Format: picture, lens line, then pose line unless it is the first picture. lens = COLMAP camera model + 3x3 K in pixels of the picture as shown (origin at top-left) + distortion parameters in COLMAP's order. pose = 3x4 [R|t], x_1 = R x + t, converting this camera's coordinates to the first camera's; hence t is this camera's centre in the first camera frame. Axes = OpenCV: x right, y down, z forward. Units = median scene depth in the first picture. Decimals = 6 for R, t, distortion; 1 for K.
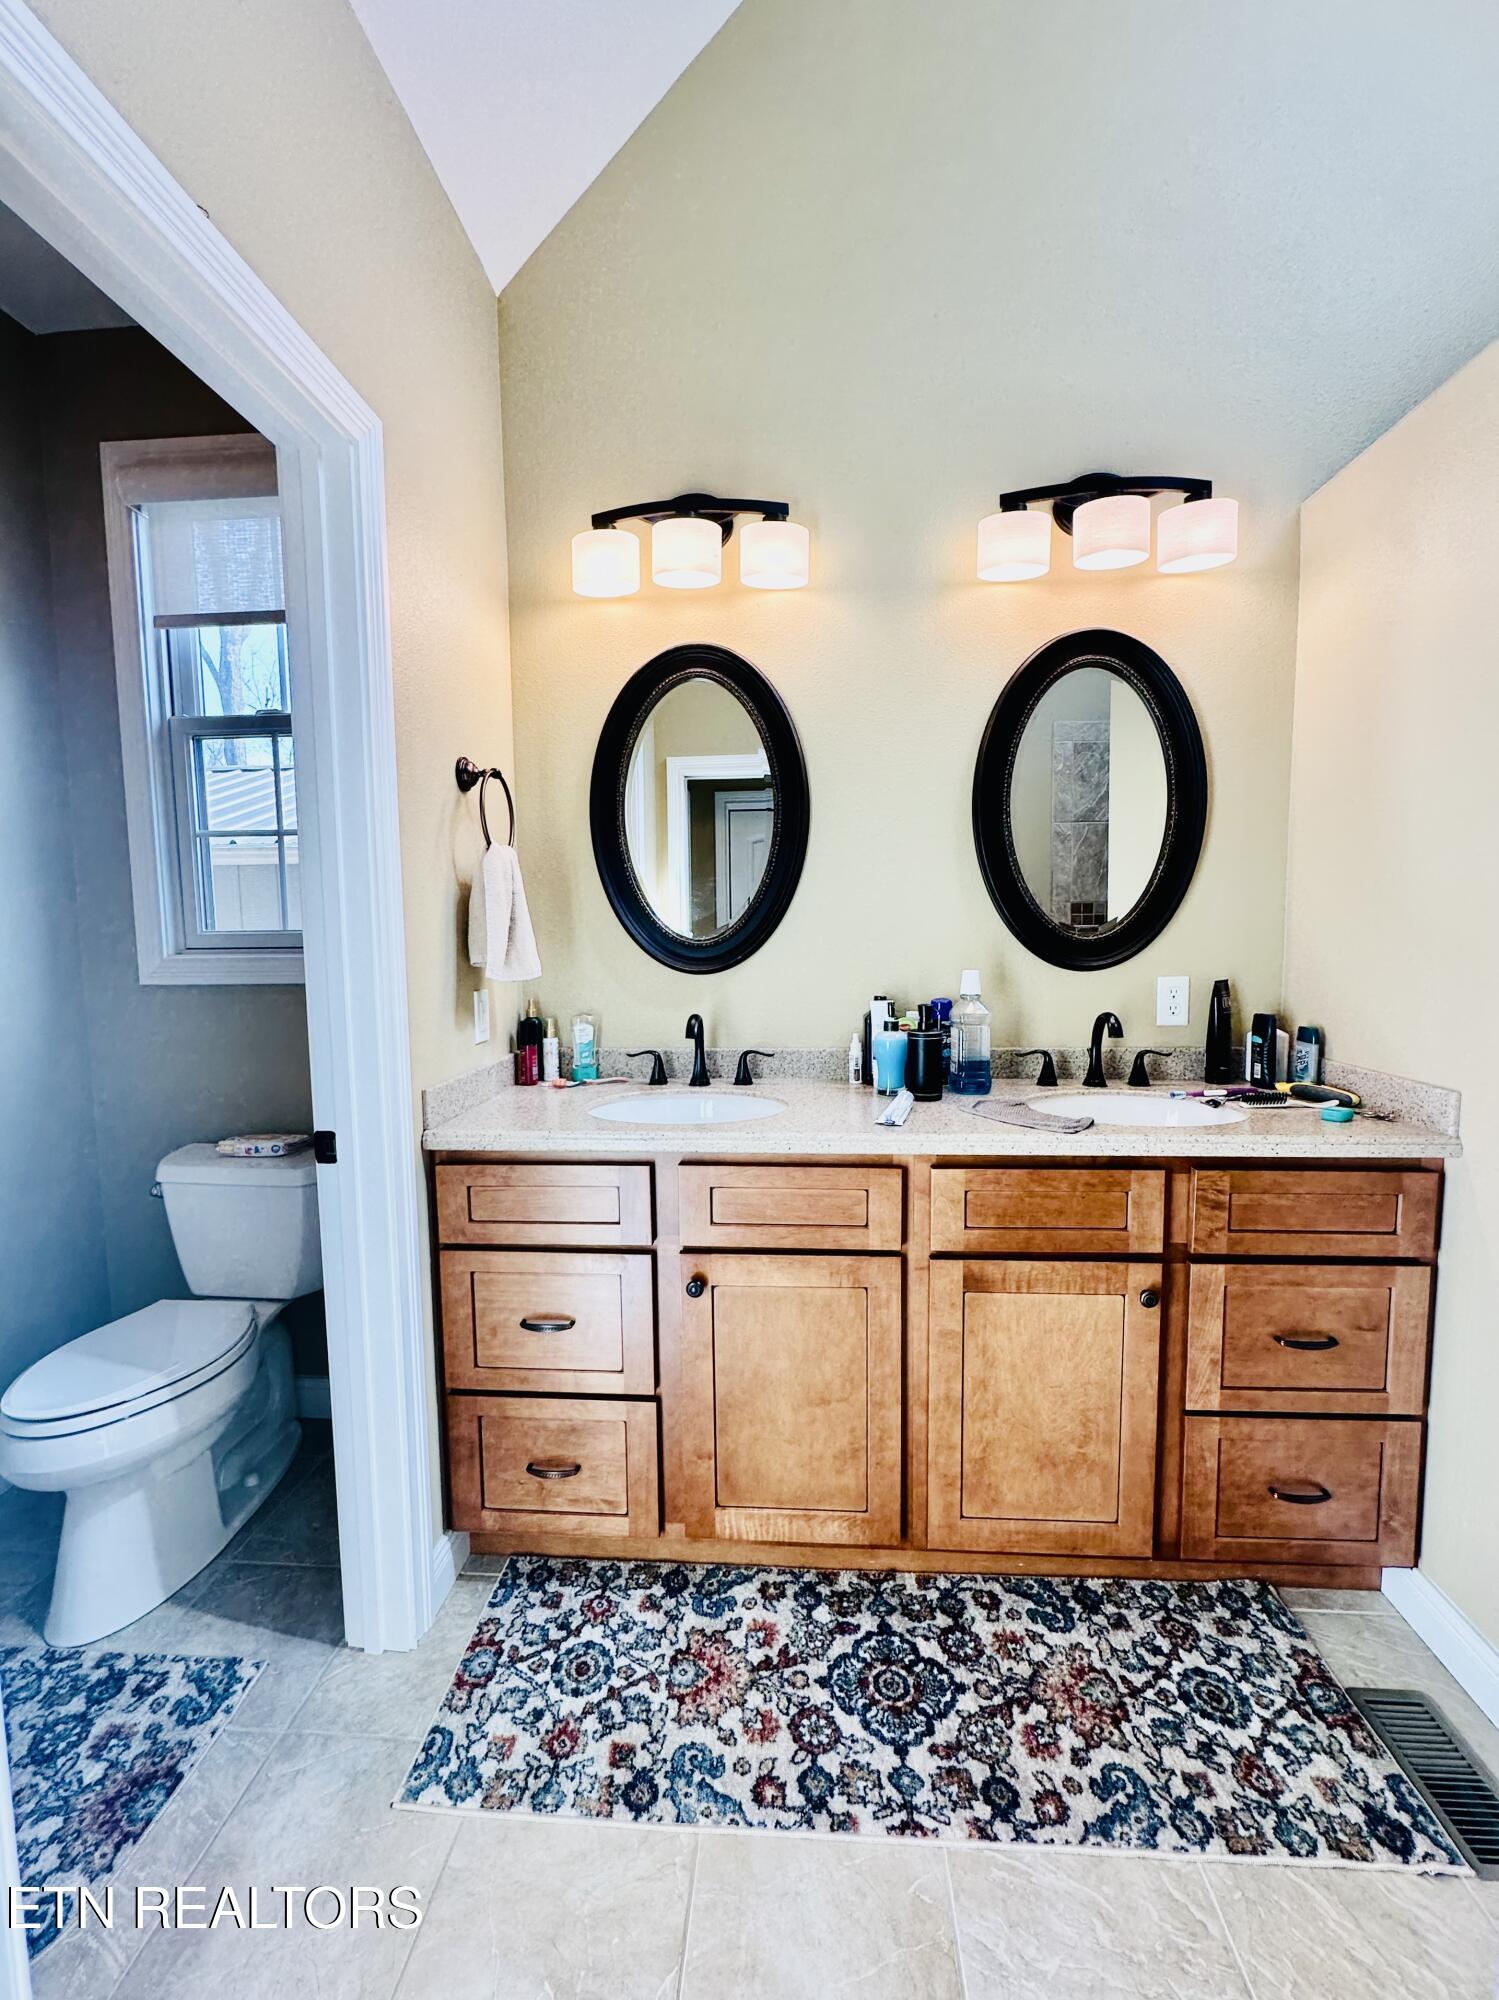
lens RADIAL K [[836.7, 0, 749.5], [0, 836.7, 1000.0], [0, 0, 1]] dist [-0.000714, 0.000225]
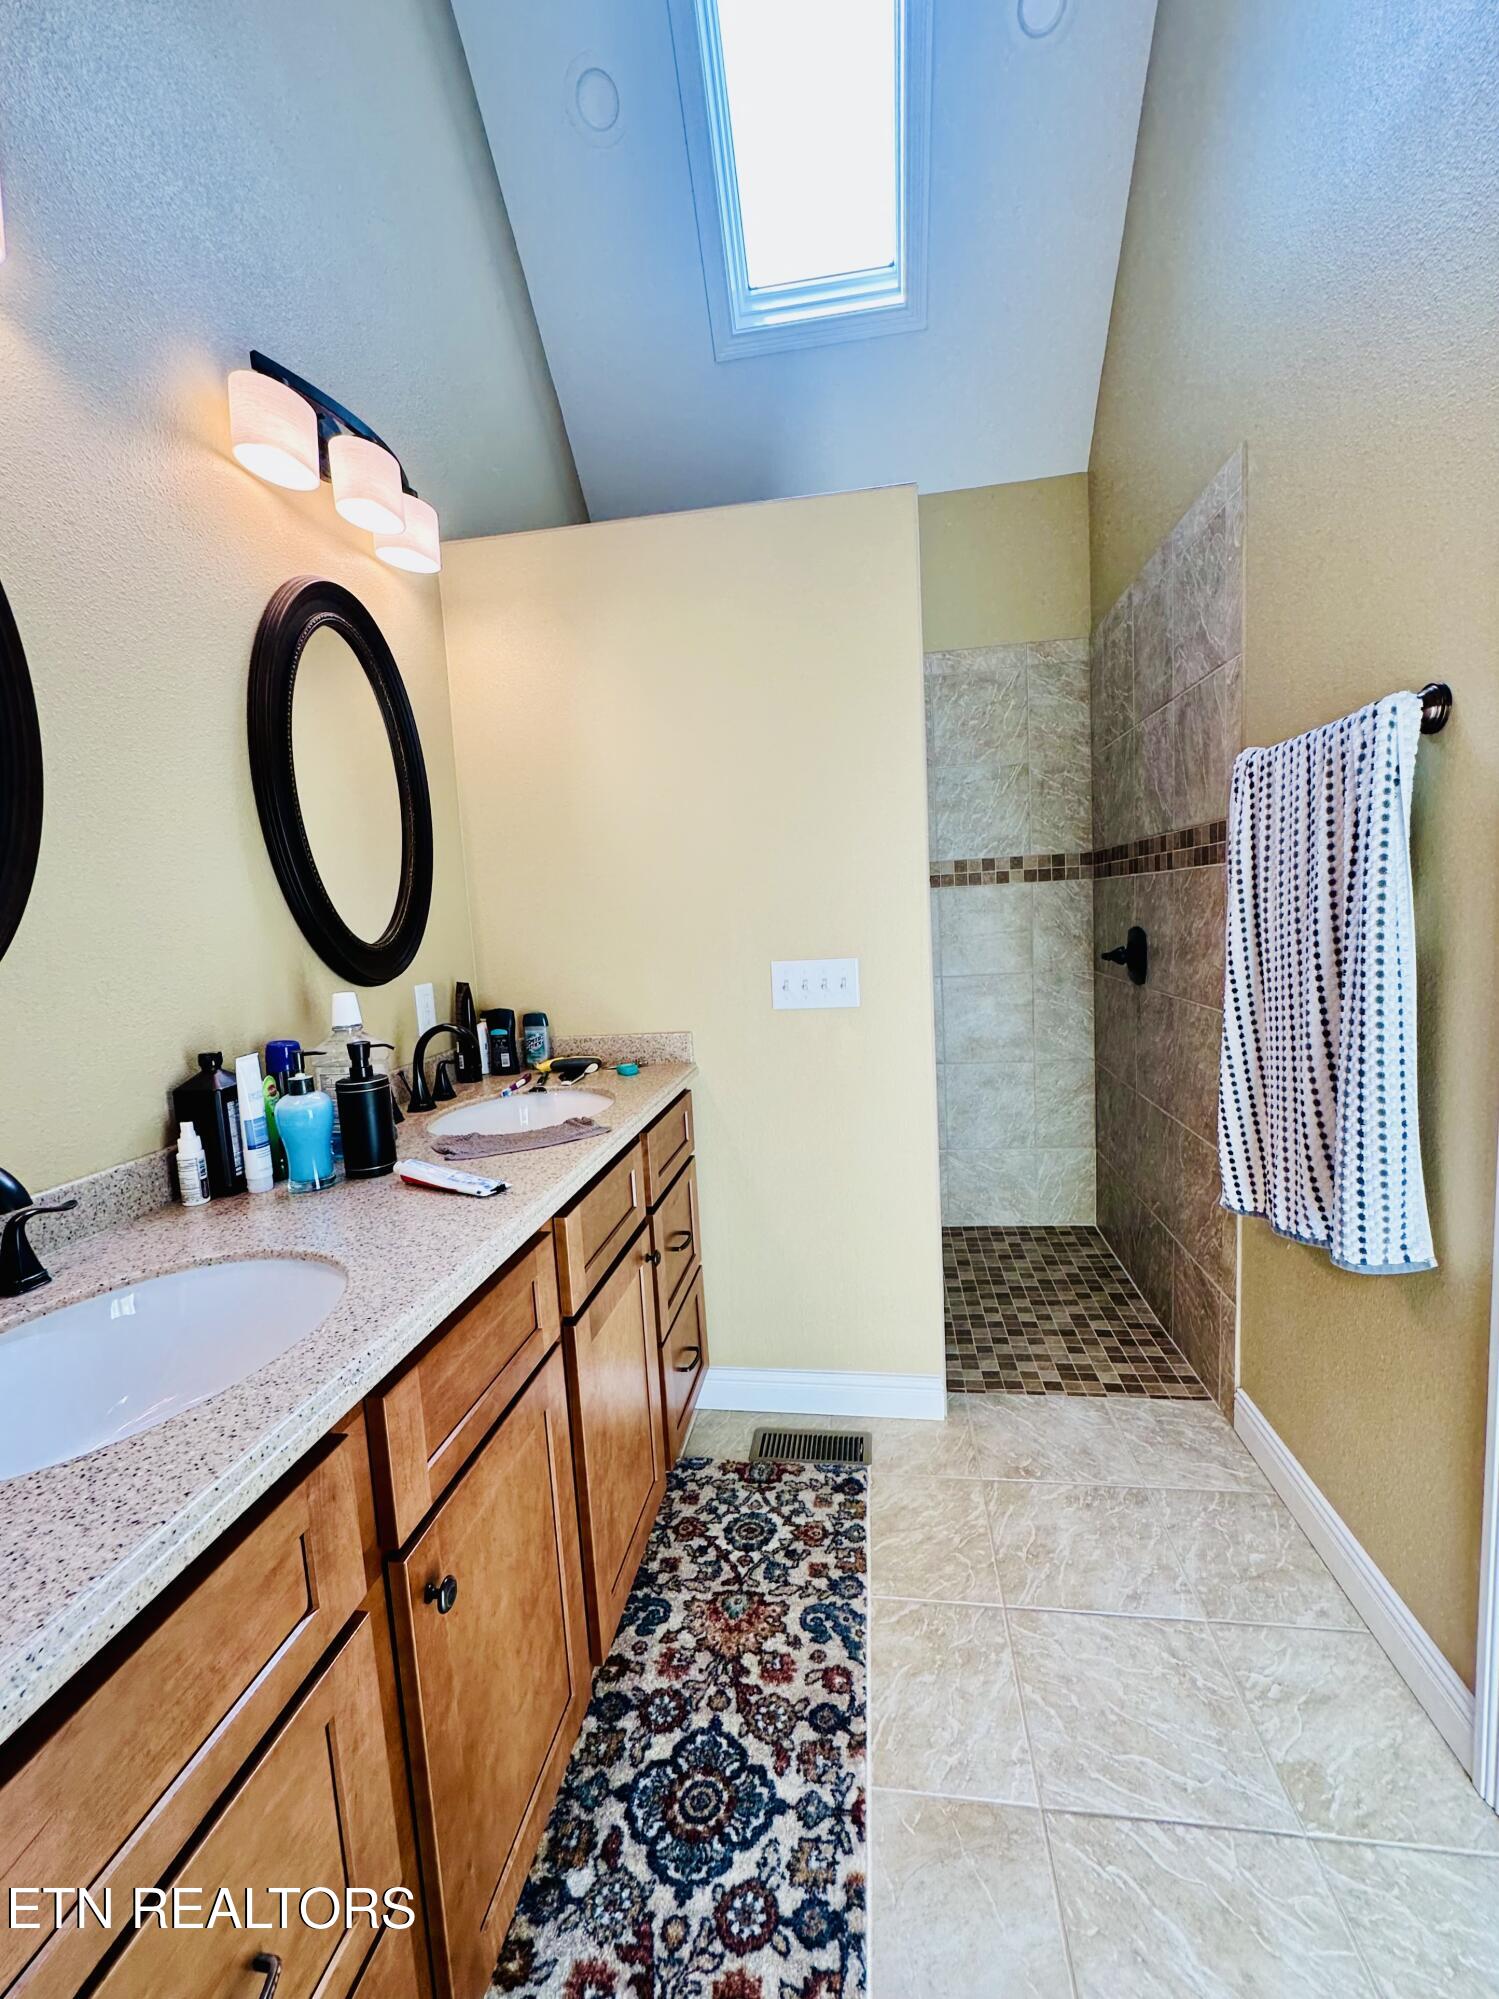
lens RADIAL K [[836.3, 0, 749.5], [0, 836.3, 999.5], [0, 0, 1]] dist [-0.000714, 0.000225]
pose [[0.083482, -0.100106, 0.991468, -0.605008], [0.141391, 0.986066, 0.087655, -0.059827], [-0.986428, 0.132867, 0.096473, 0.775511]]
